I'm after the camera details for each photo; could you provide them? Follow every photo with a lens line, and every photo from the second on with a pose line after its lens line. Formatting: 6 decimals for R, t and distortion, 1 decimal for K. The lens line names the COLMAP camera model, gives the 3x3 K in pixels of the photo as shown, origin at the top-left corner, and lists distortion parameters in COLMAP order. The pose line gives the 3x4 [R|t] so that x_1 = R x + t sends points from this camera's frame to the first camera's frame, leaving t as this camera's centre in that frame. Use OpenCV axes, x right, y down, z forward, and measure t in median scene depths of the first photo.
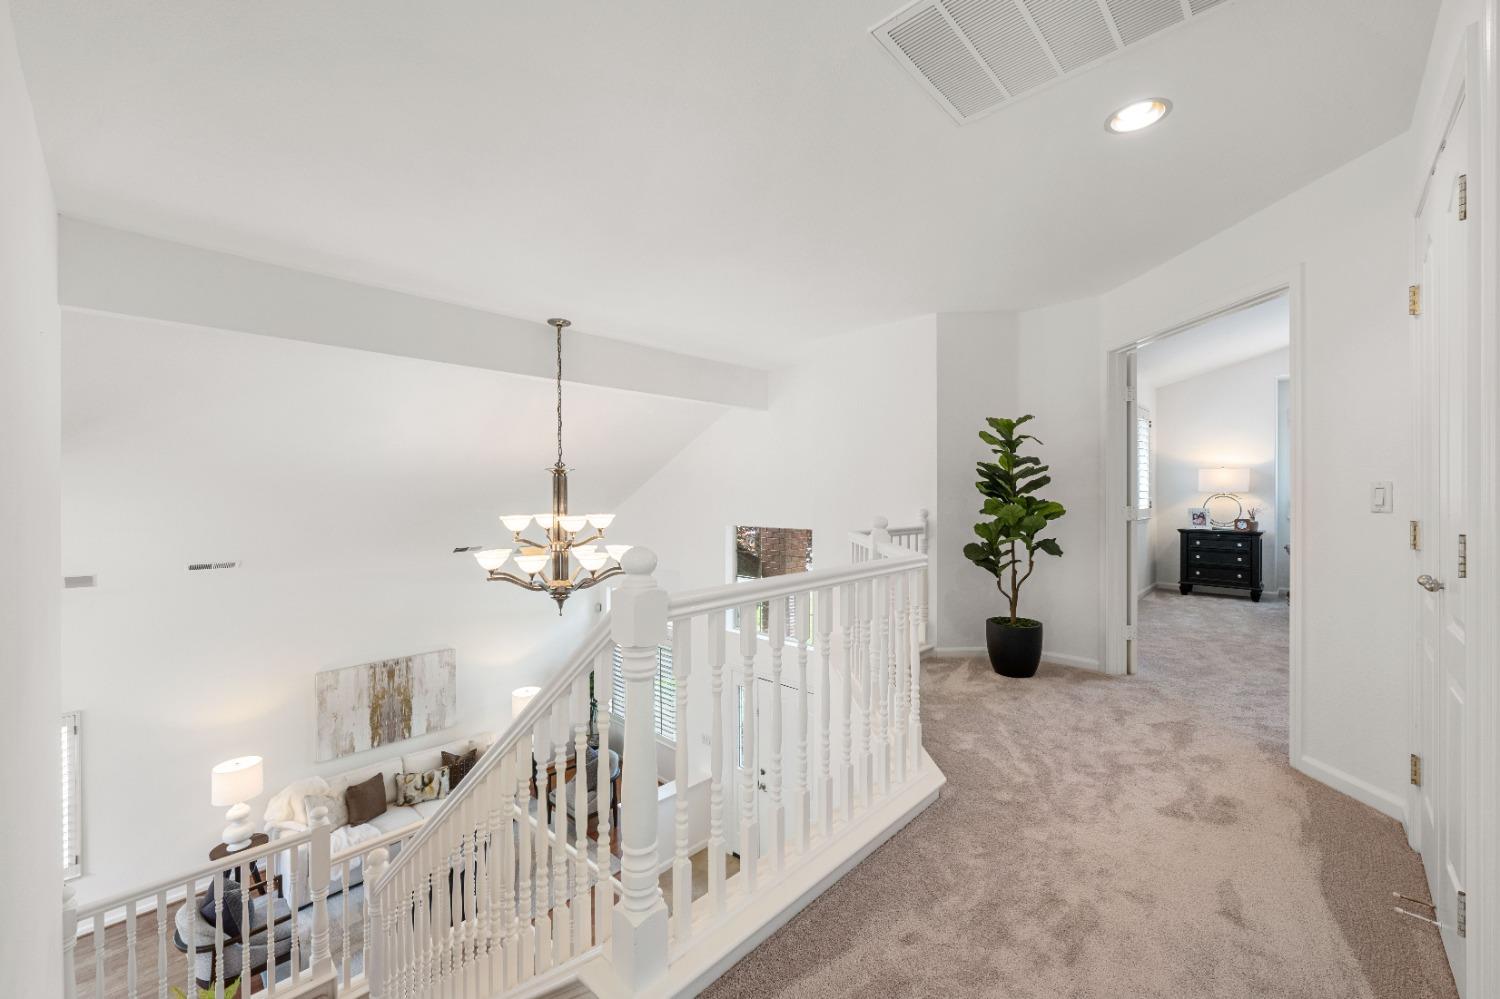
lens RADIAL K [[593.6, 0, 756.6], [0, 593.6, 501.5], [0, 0, 1]] dist [0.000547, -0.000272]
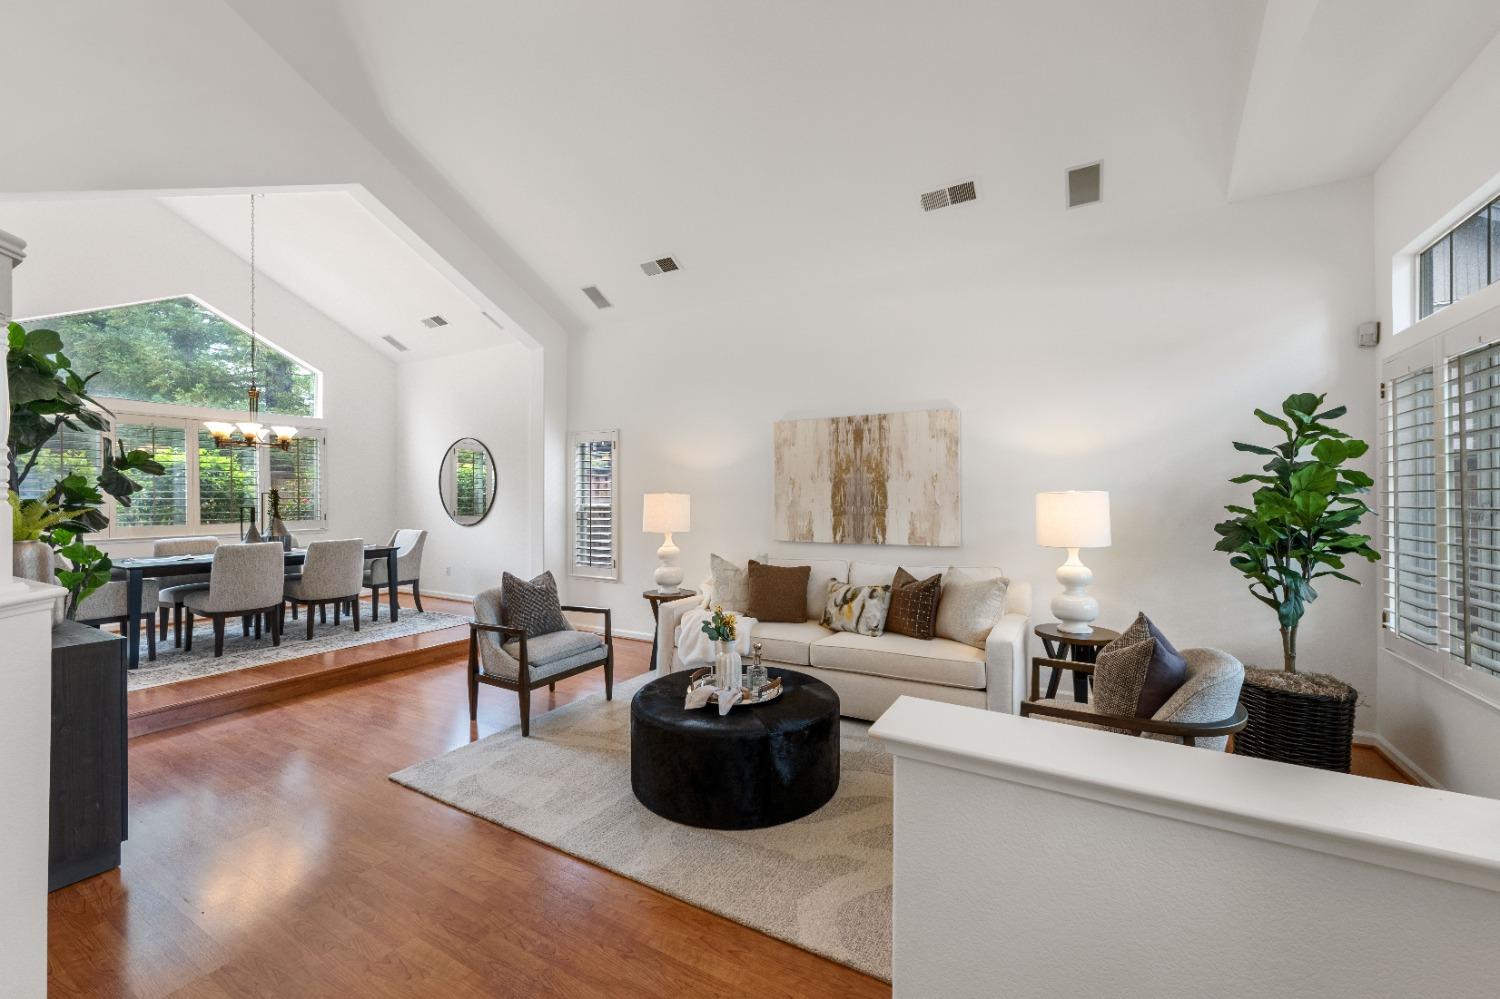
lens RADIAL K [[593.6, 0, 755.4], [0, 593.6, 501.8], [0, 0, 1]] dist [0.000547, -0.000272]
pose [[0.229345, 0.001806, -0.973344, -0.016224], [-0.005728, 0.999983, 0.000505, 0.366356], [0.973328, 0.005459, 0.229351, 0.753370]]
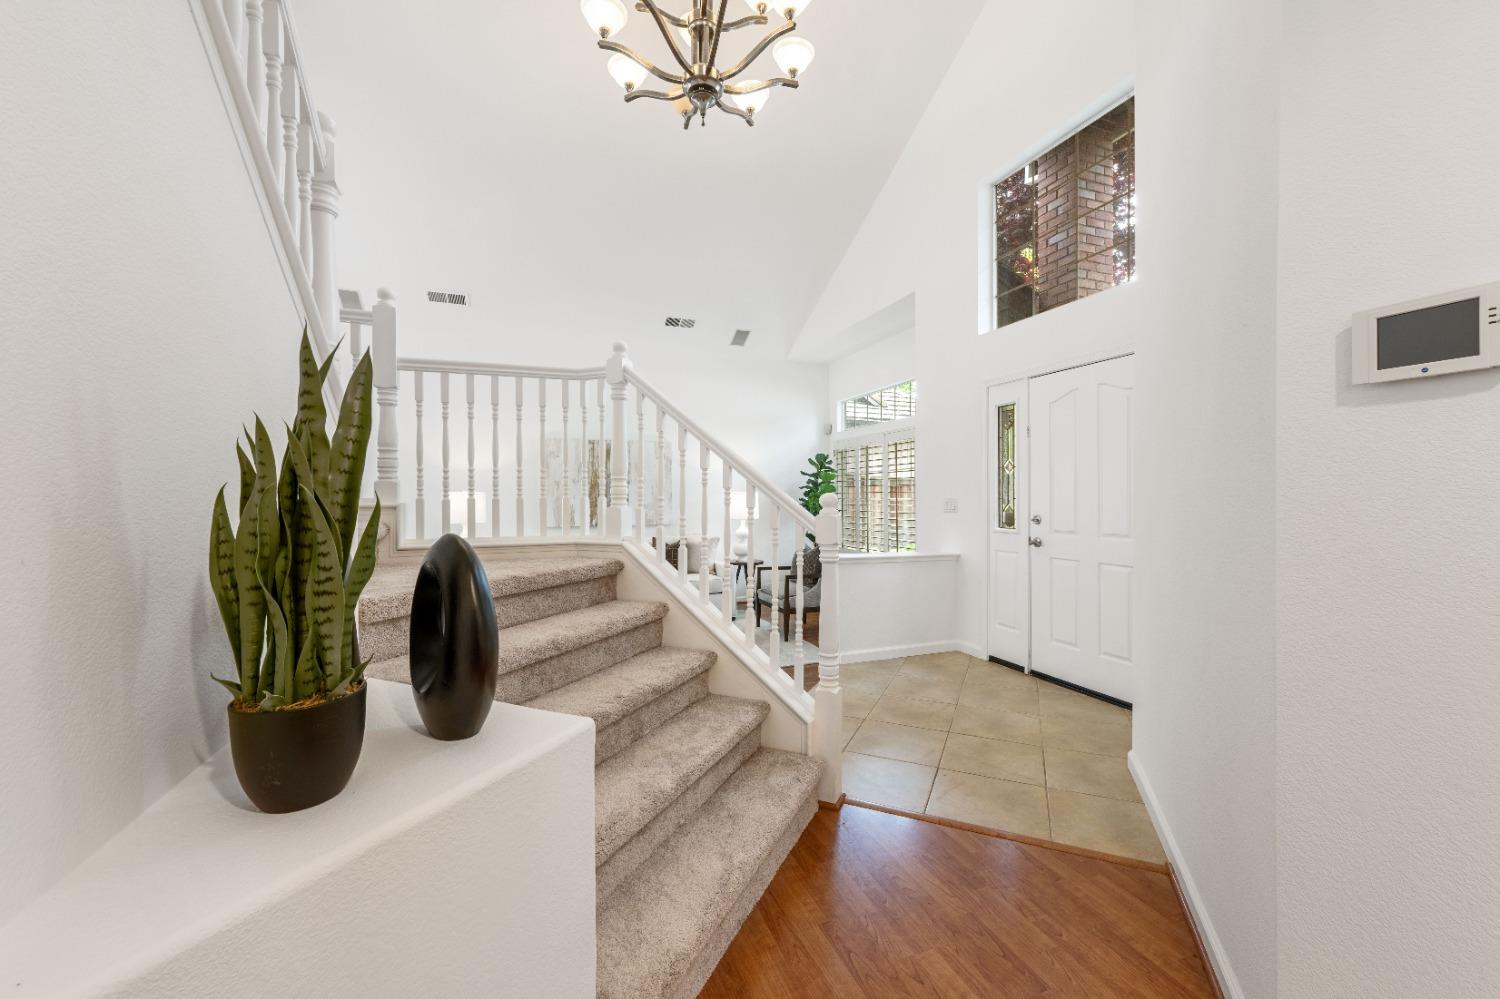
lens RADIAL K [[593.6, 0, 753.2], [0, 593.6, 499.2], [0, 0, 1]] dist [0.000547, -0.000272]
pose [[0.891117, -0.011160, -0.453636, 0.026128], [0.003599, 0.999840, -0.017526, 0.385785], [0.453759, 0.013985, 0.891015, 0.255472]]
